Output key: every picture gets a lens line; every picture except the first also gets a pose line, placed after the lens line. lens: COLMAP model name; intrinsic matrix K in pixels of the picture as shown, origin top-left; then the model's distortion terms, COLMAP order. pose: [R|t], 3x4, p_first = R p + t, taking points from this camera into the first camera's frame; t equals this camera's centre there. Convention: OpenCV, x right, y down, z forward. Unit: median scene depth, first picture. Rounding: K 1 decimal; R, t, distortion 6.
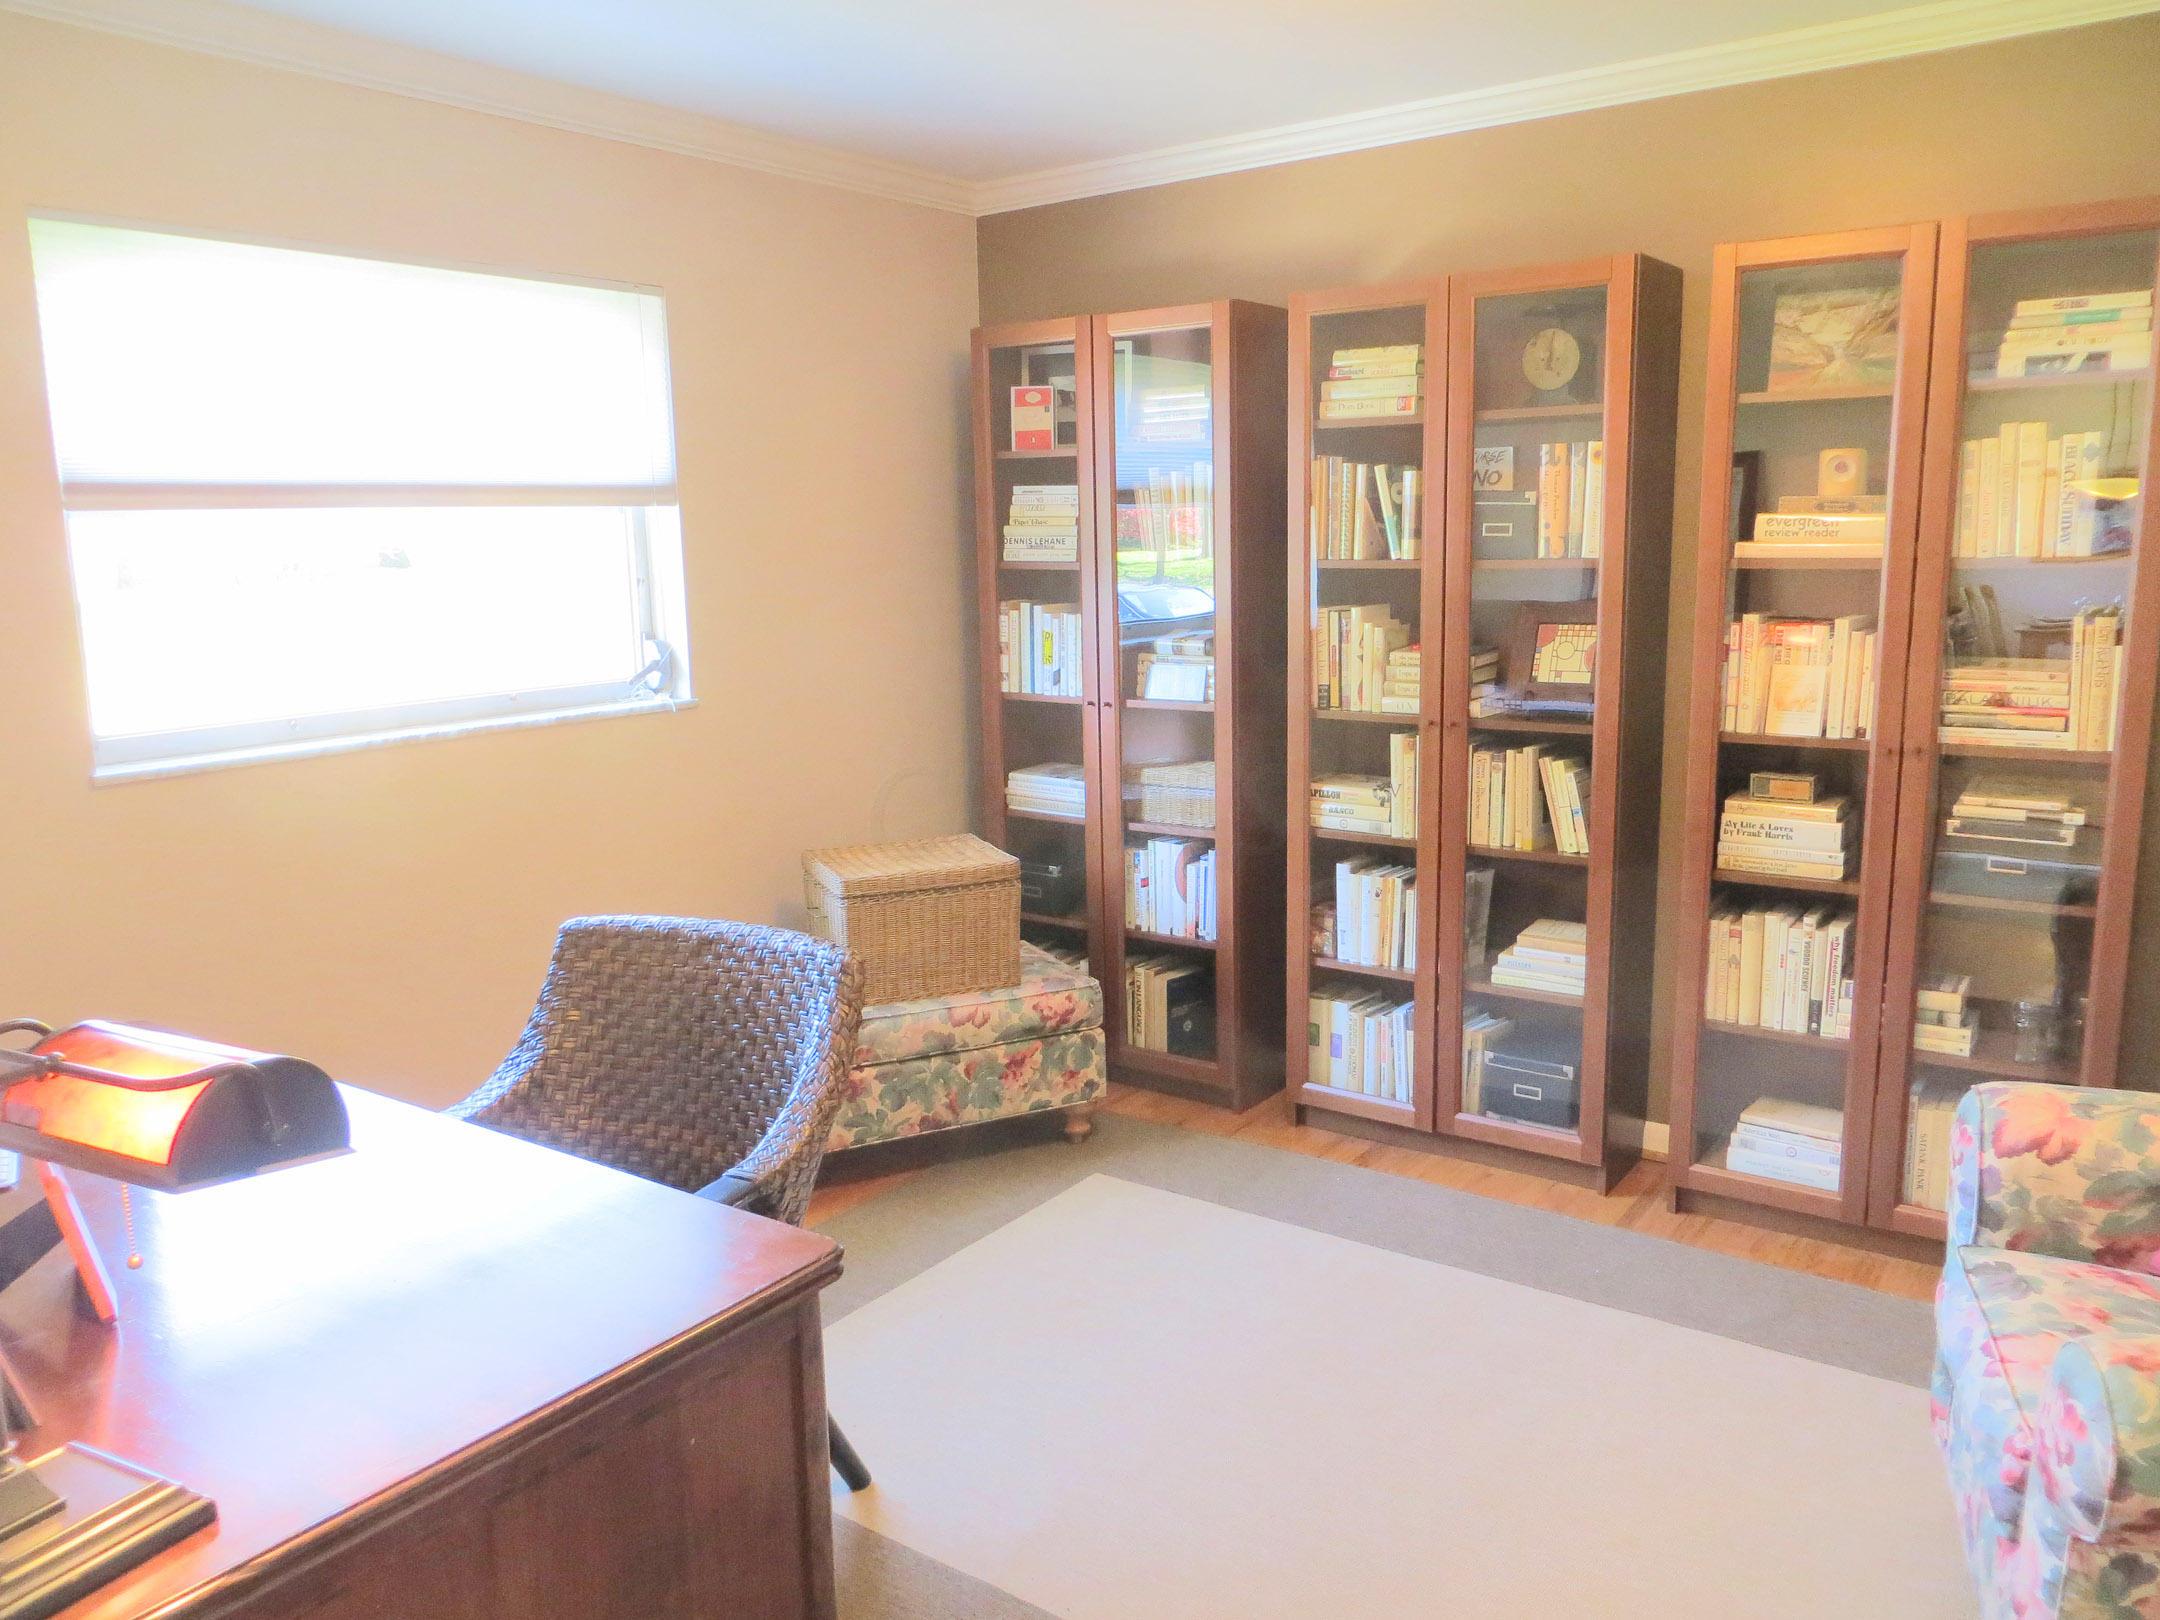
lens RADIAL K [[1593.0, 0, 1080.8], [0, 1593.0, 803.5], [0, 0, 1]] dist [-0.040365, 0.006245]
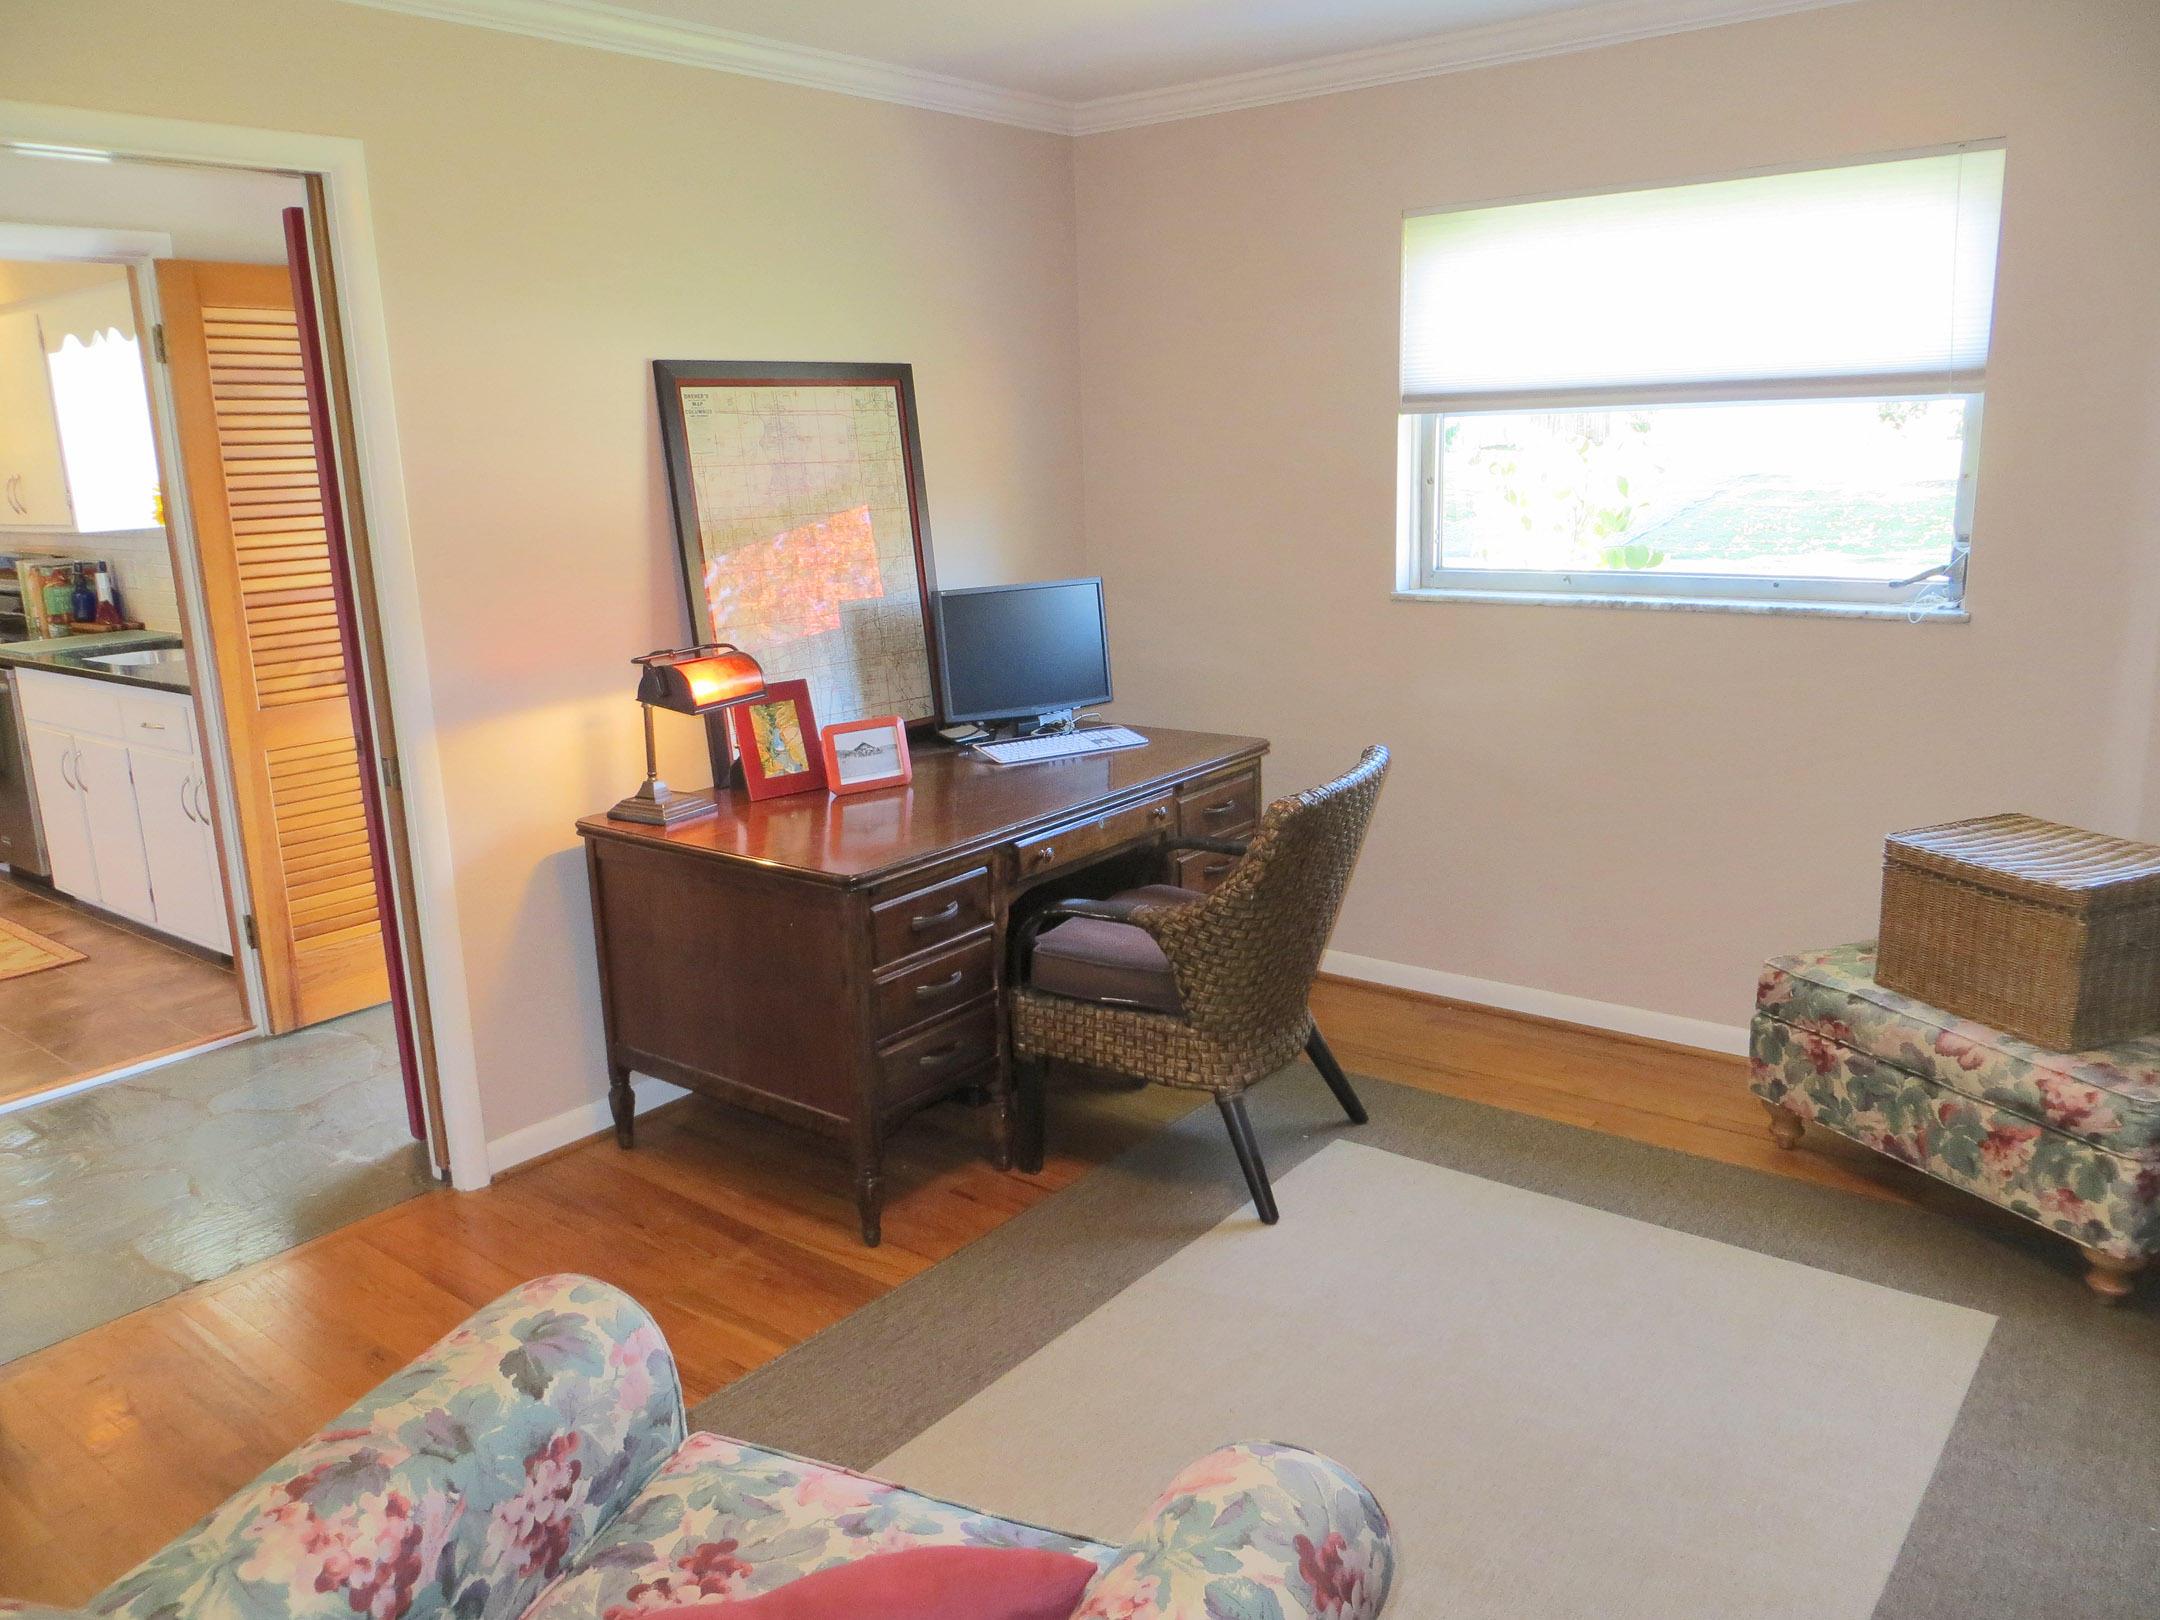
lens RADIAL K [[1593.0, 0, 1080.8], [0, 1593.0, 803.5], [0, 0, 1]] dist [-0.040365, 0.006245]
pose [[-0.038427, 0.246719, -0.968325, 0.674145], [-0.133909, 0.959029, 0.249665, -0.121602], [0.990248, 0.139261, -0.003814, 0.547323]]
